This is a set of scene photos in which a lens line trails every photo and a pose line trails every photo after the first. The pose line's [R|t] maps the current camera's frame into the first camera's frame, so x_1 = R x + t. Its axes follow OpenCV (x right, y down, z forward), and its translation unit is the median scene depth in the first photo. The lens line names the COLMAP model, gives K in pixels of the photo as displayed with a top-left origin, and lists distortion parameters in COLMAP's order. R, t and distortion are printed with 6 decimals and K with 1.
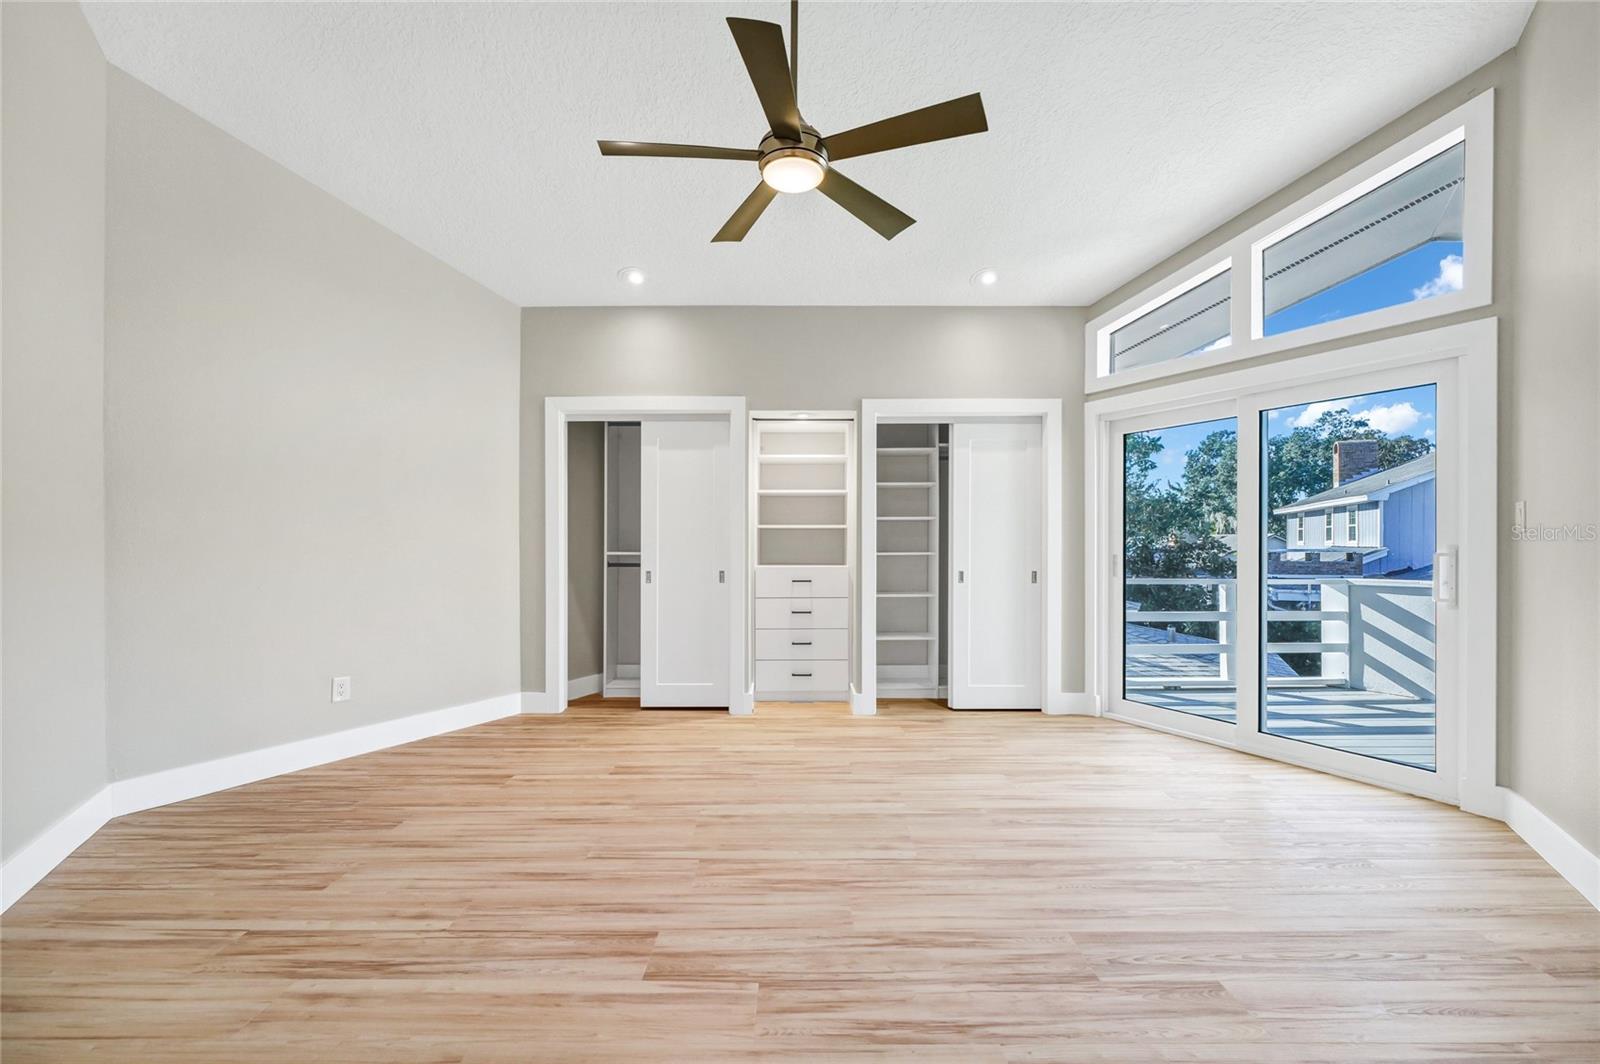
lens RADIAL K [[661.0, 0, 816.5], [0, 661.0, 537.4], [0, 0, 1]] dist [-0.003301, 0.000160]
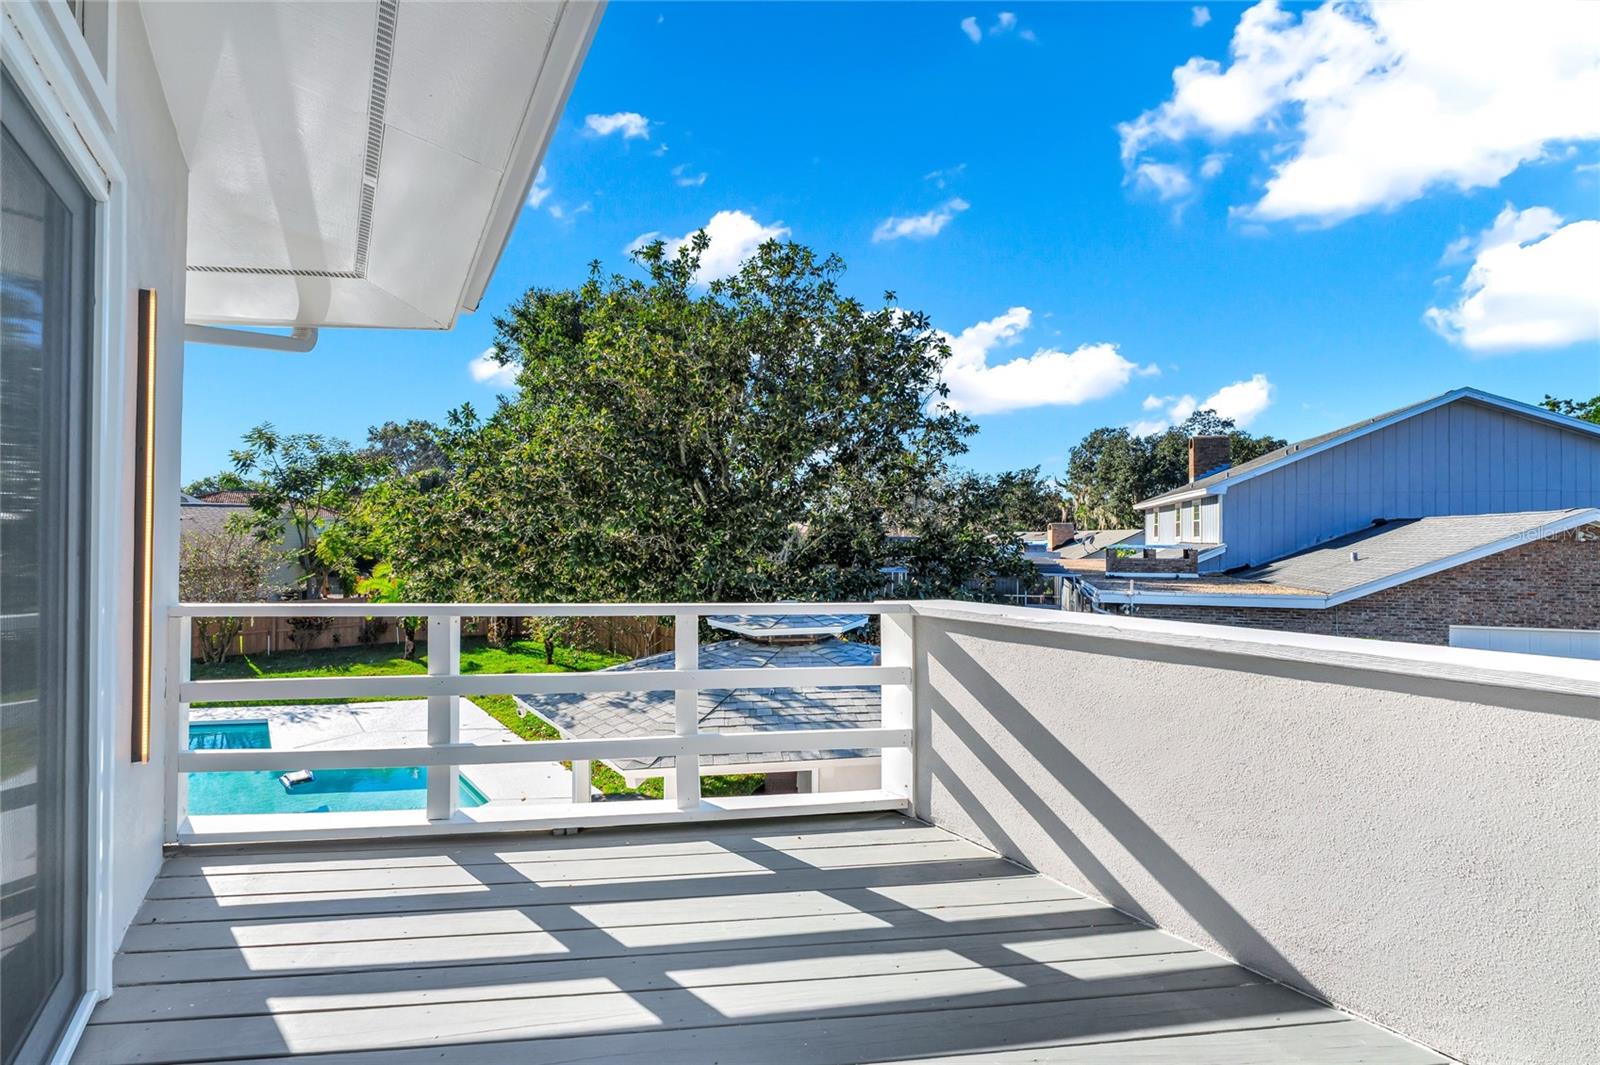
lens RADIAL K [[661.0, 0, 821.6], [0, 661.0, 534.0], [0, 0, 1]] dist [-0.003301, 0.000160]
pose [[0.992386, 0.006647, 0.122990, 0.123460], [-0.007062, 0.999971, 0.002942, 0.001575], [-0.122967, -0.003788, 0.992404, 0.092356]]
